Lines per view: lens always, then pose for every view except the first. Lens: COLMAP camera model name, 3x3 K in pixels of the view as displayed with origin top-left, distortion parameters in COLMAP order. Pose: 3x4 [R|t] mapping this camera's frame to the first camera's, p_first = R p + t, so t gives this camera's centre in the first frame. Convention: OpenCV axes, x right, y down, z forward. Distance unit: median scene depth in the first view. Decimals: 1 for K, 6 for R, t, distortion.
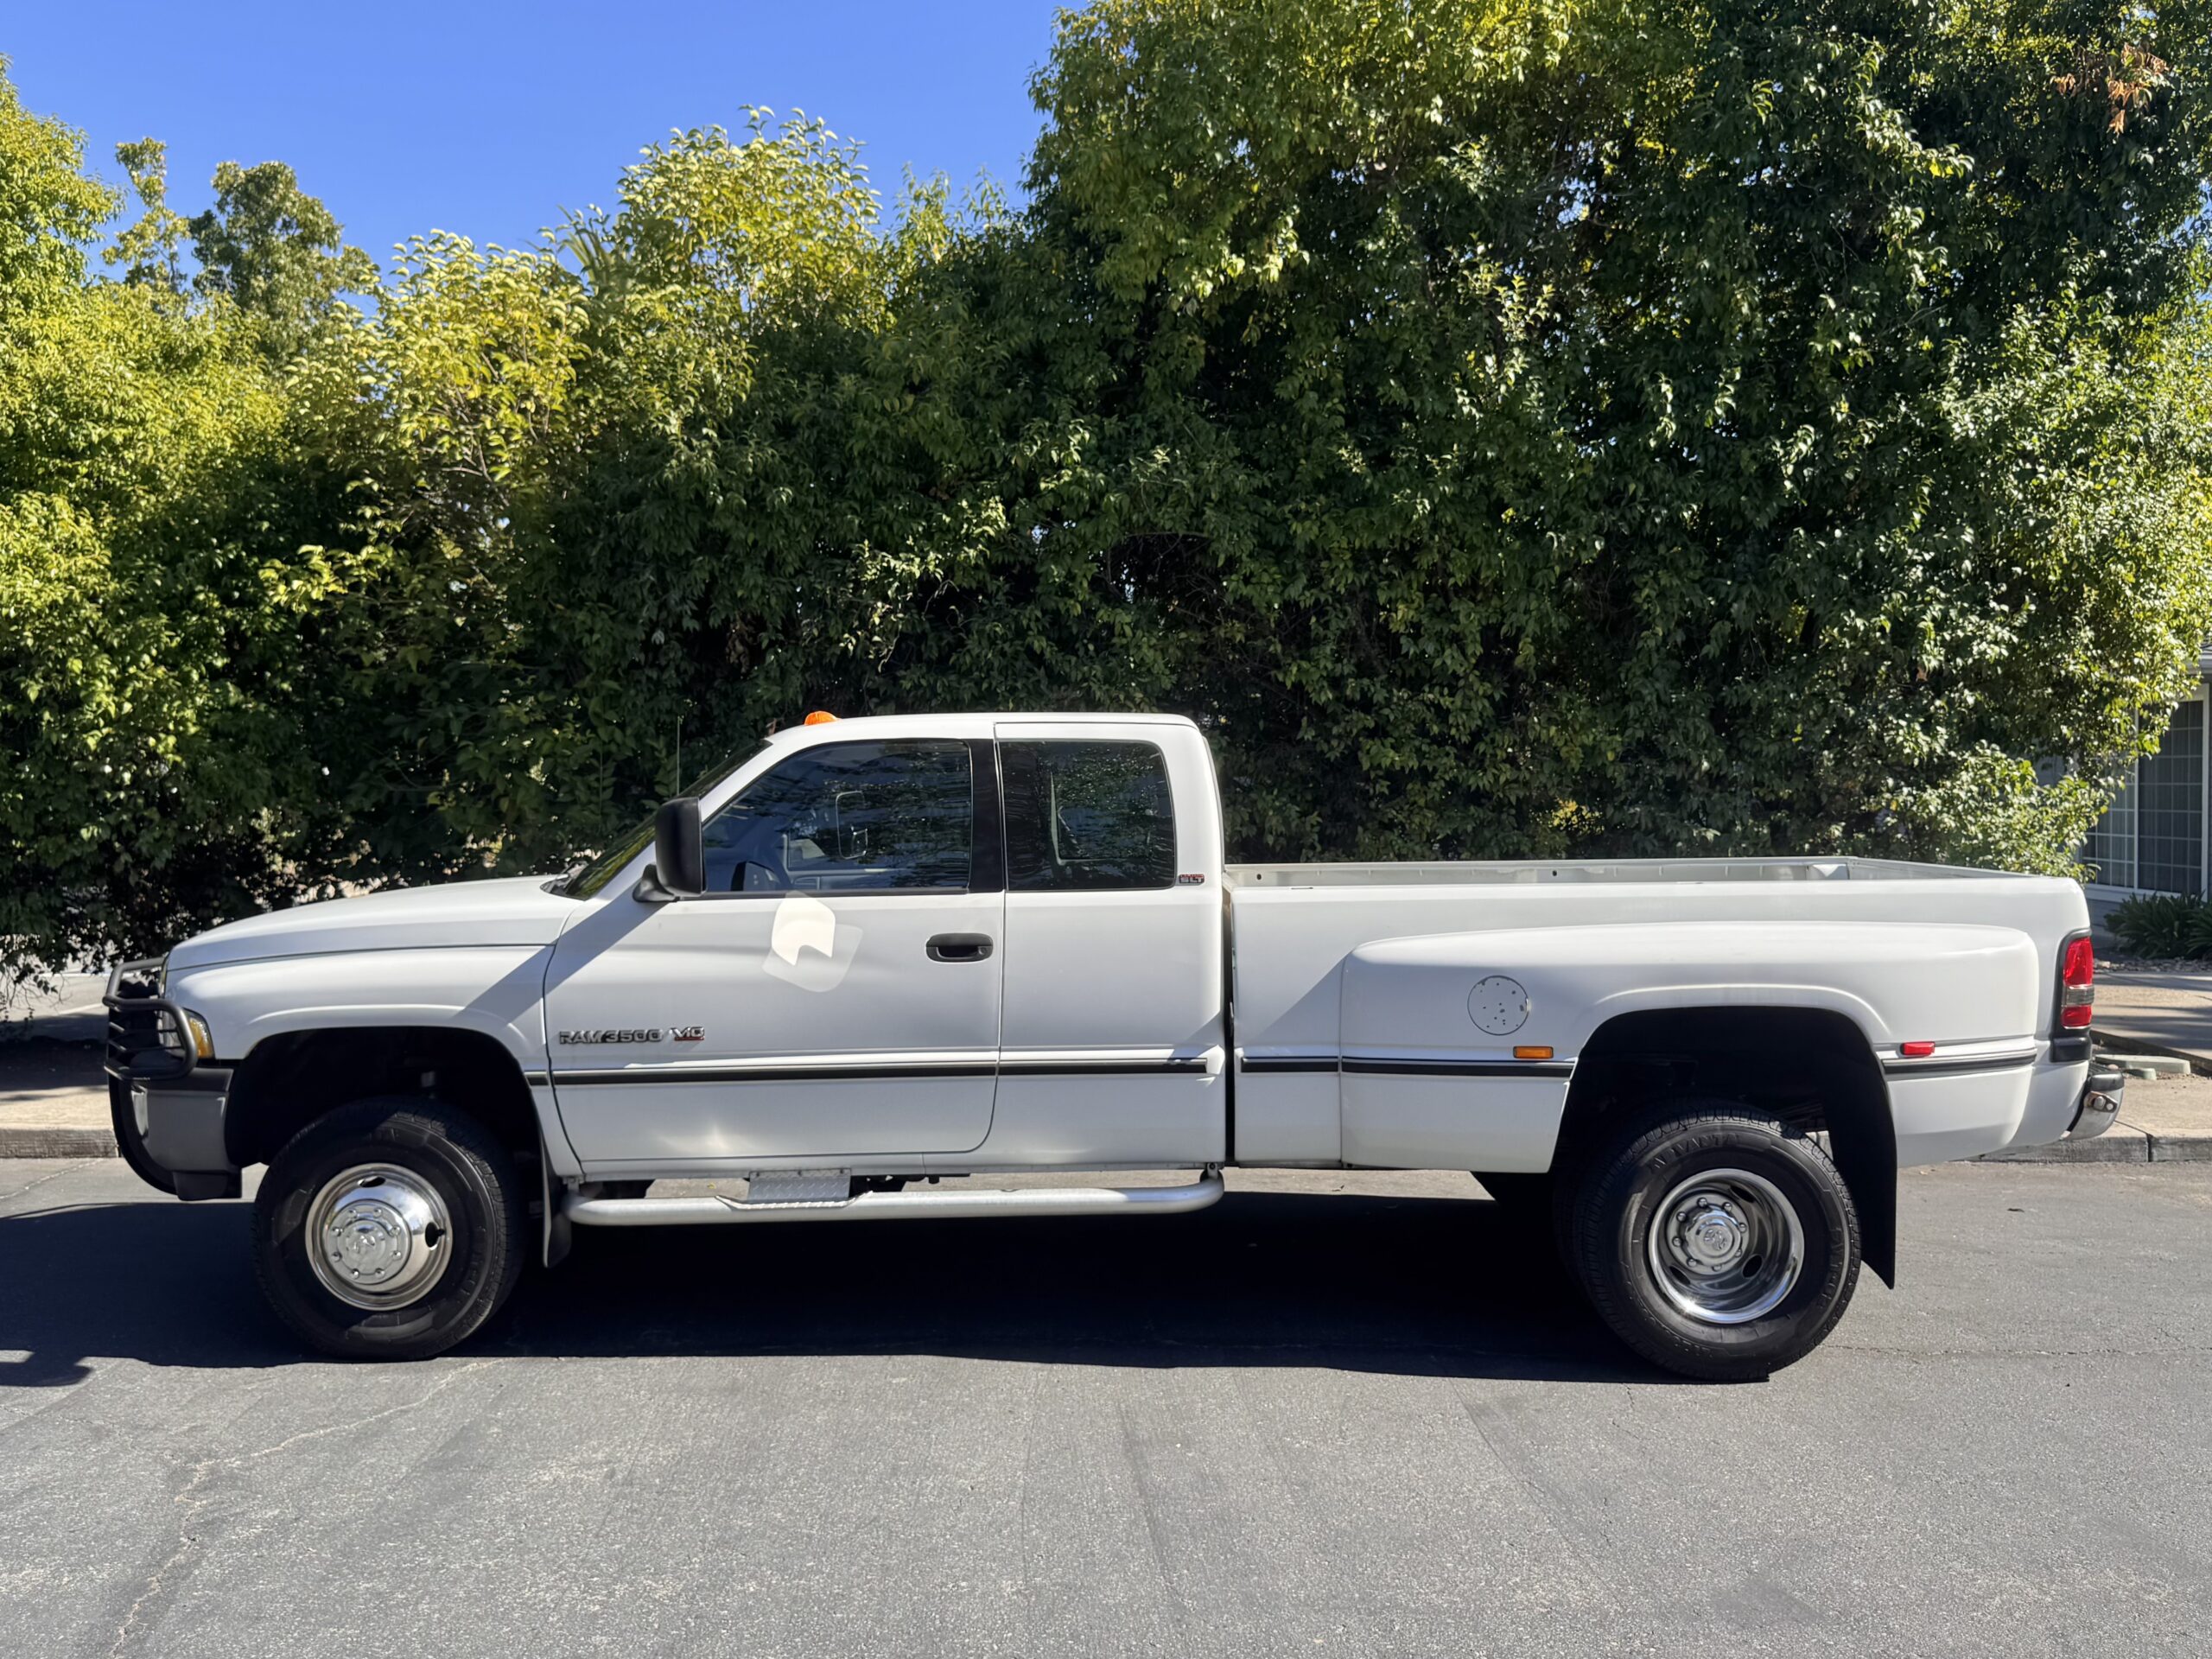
lens RADIAL K [[1825.3, 0, 1084.6], [0, 1825.3, 816.0], [0, 0, 1]] dist [0.101636, -0.167618]
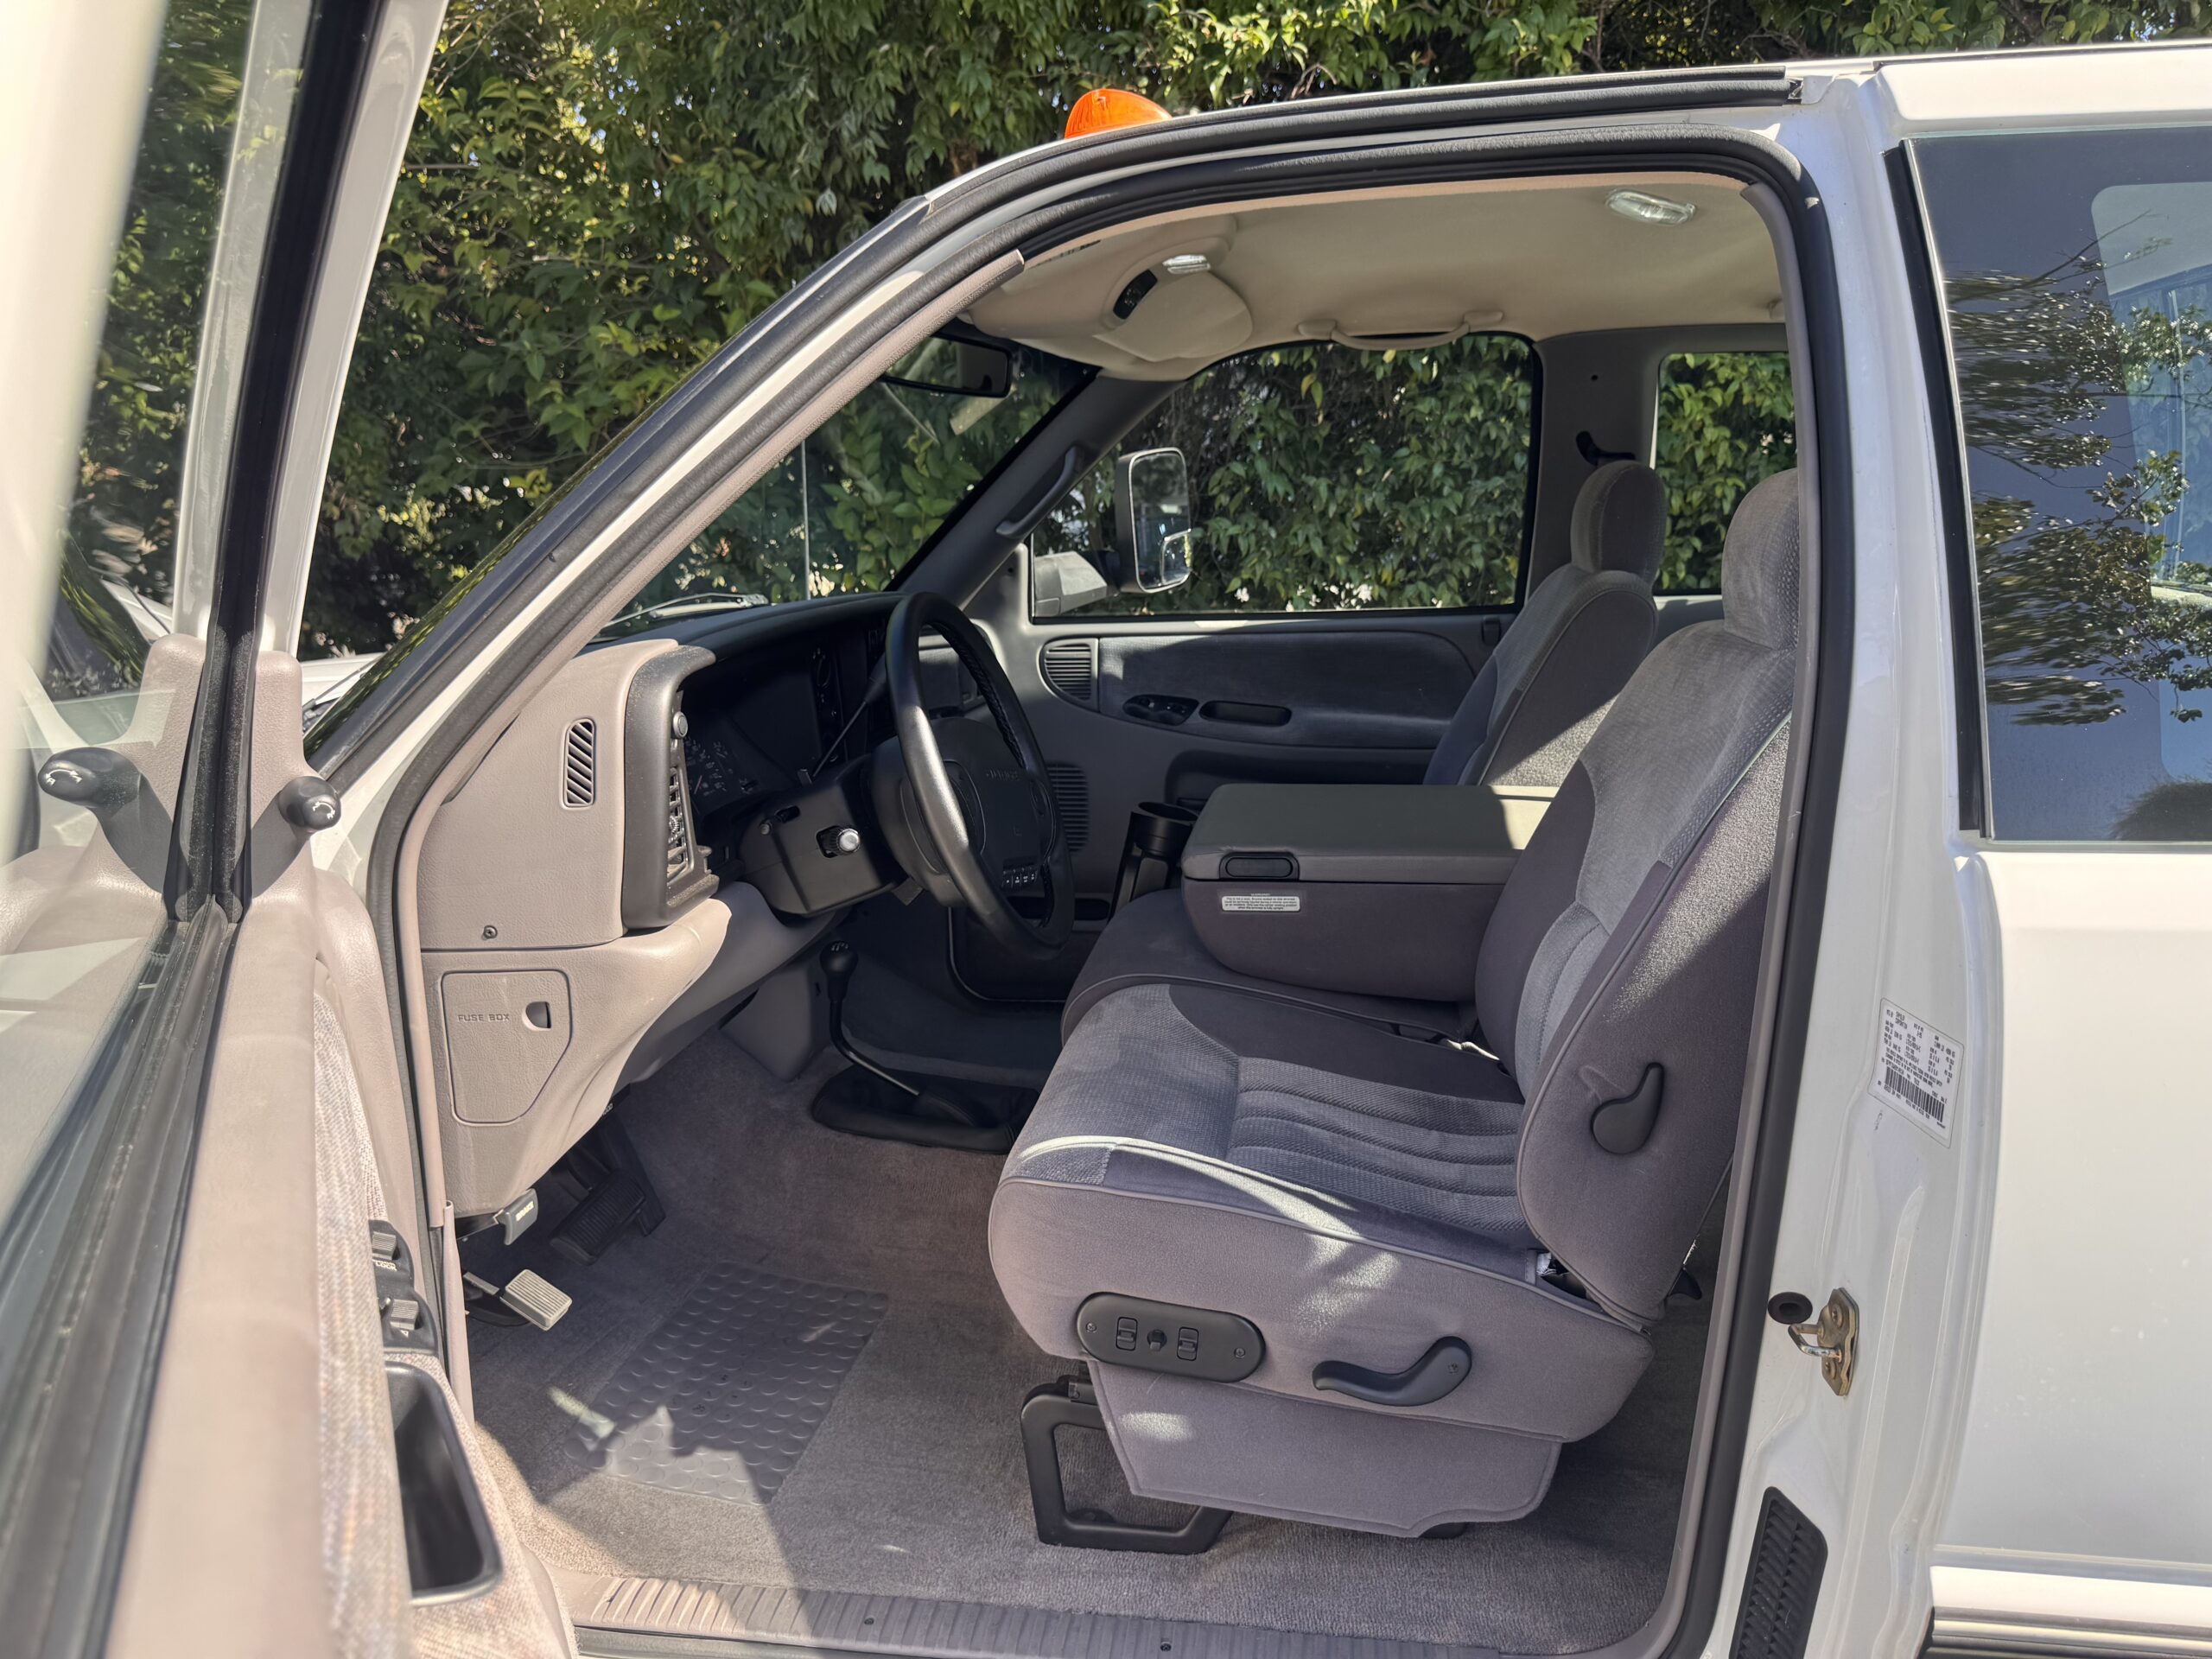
lens RADIAL K [[1540.9, 0, 1083.4], [0, 1540.9, 831.3], [0, 0, 1]] dist [0.128170, -0.167642]
pose [[0.988302, 0.019636, -0.151243, -0.067094], [0.011263, 0.979572, 0.200777, 0.002959], [0.152095, -0.200131, 0.967892, 0.474072]]
